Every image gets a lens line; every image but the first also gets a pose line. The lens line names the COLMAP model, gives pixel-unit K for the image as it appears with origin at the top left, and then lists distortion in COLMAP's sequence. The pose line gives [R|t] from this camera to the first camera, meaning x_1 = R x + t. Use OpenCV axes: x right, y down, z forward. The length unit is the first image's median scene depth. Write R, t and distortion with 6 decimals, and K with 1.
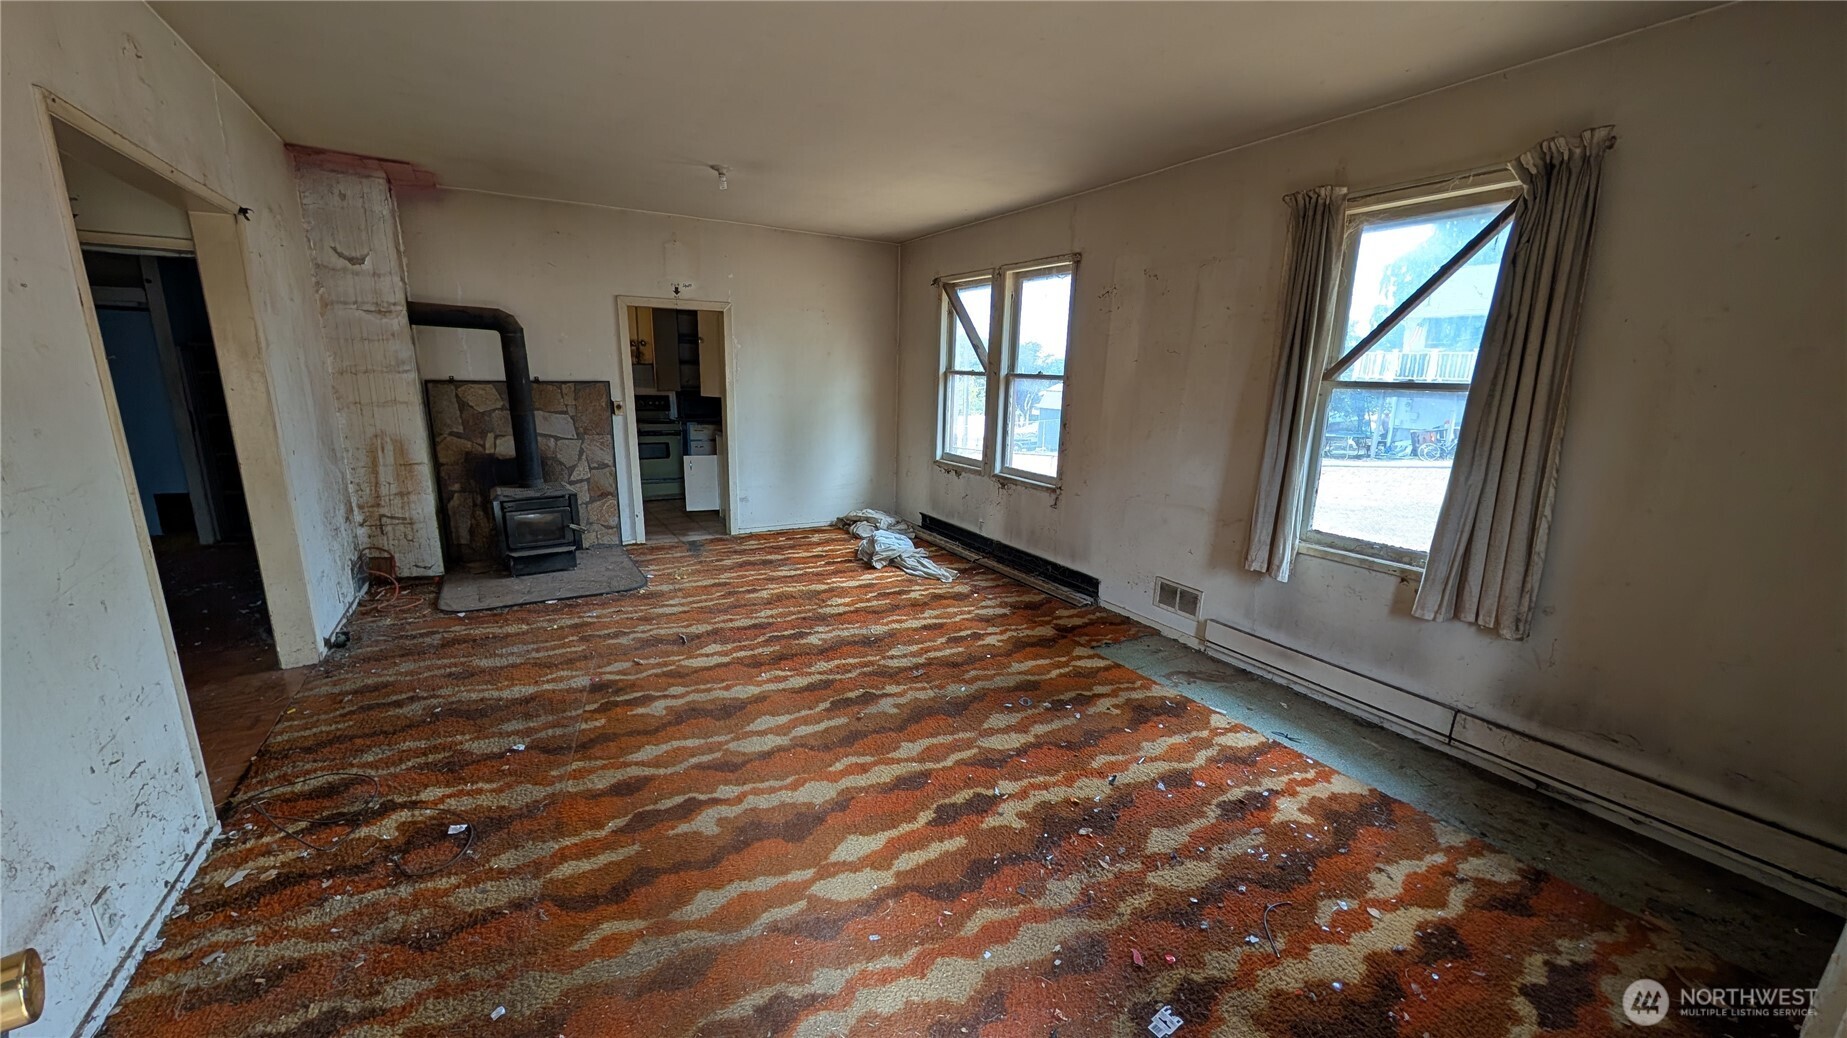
lens RADIAL K [[699.1, 0, 928.2], [0, 699.1, 523.0], [0, 0, 1]] dist [-0.001659, 0.000017]
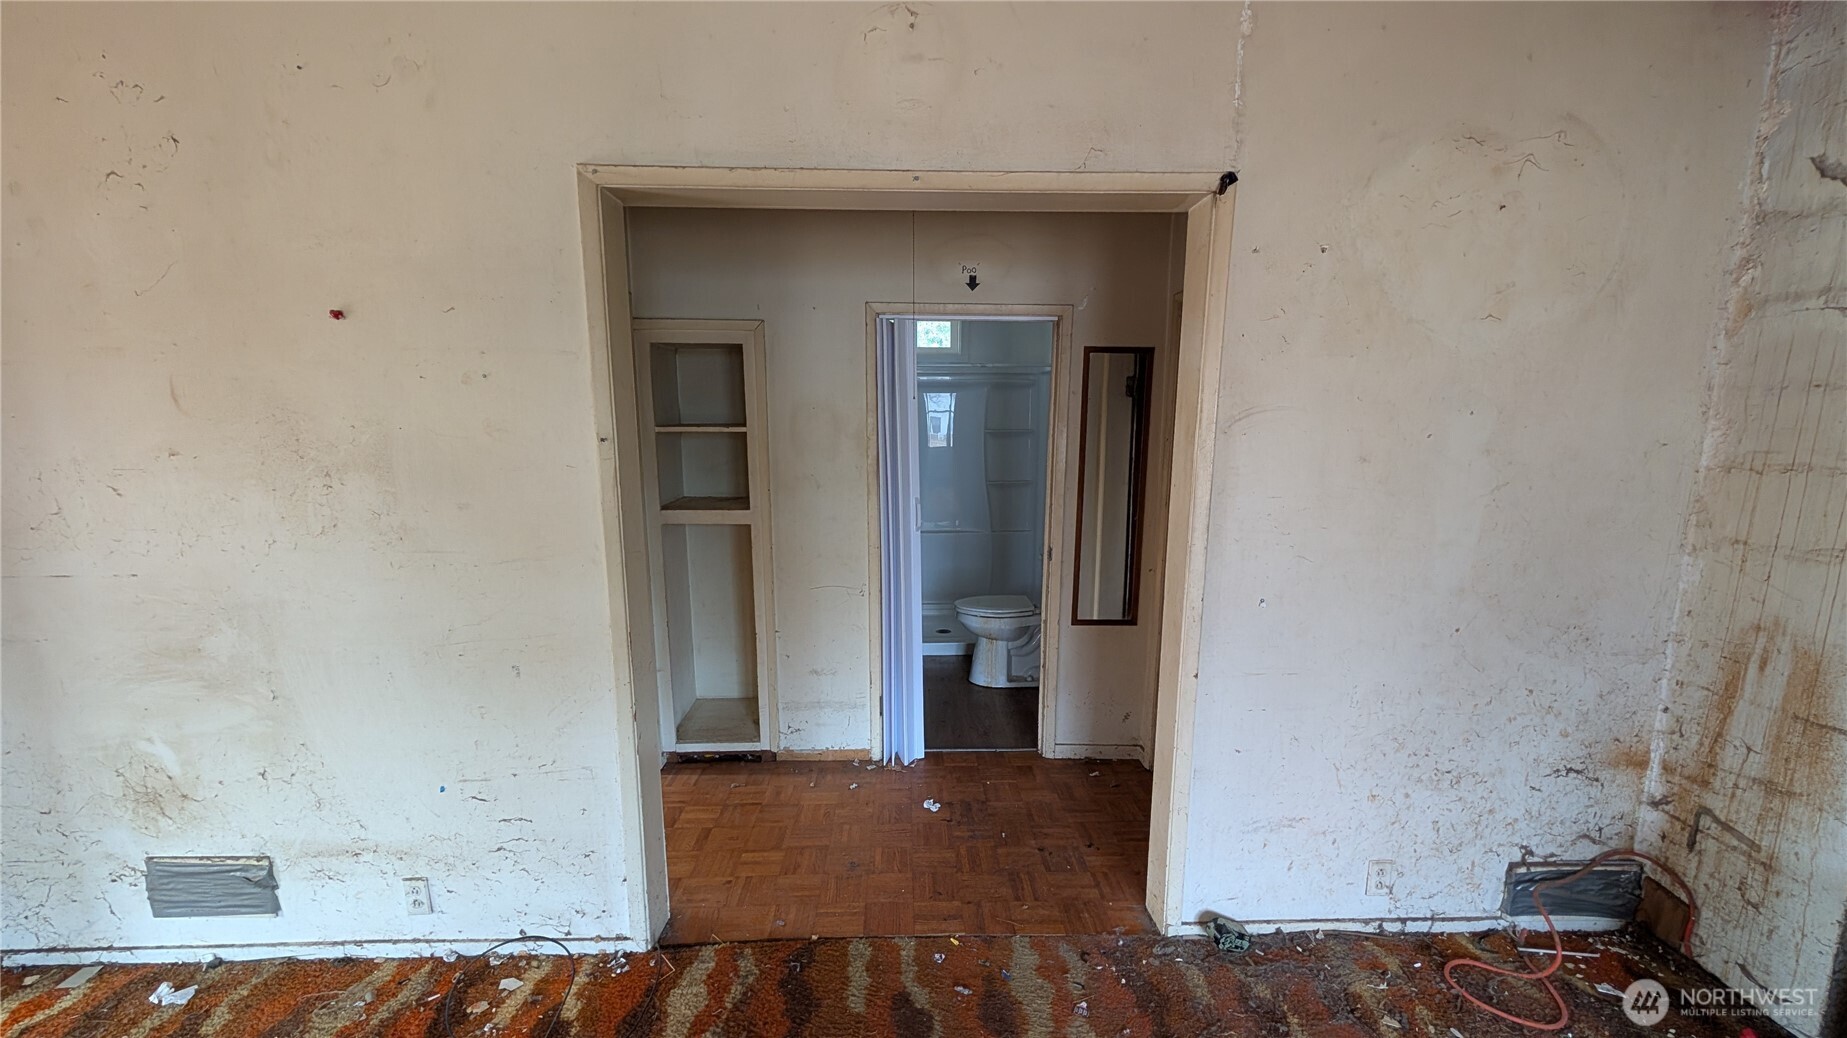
lens RADIAL K [[699.1, 0, 916.9], [0, 699.1, 526.4], [0, 0, 1]] dist [-0.001659, 0.000017]
pose [[-0.480194, 0.122842, -0.868518, -0.226350], [-0.196368, 0.949960, 0.242931, -0.180938], [0.854899, 0.287203, -0.432043, 0.744999]]
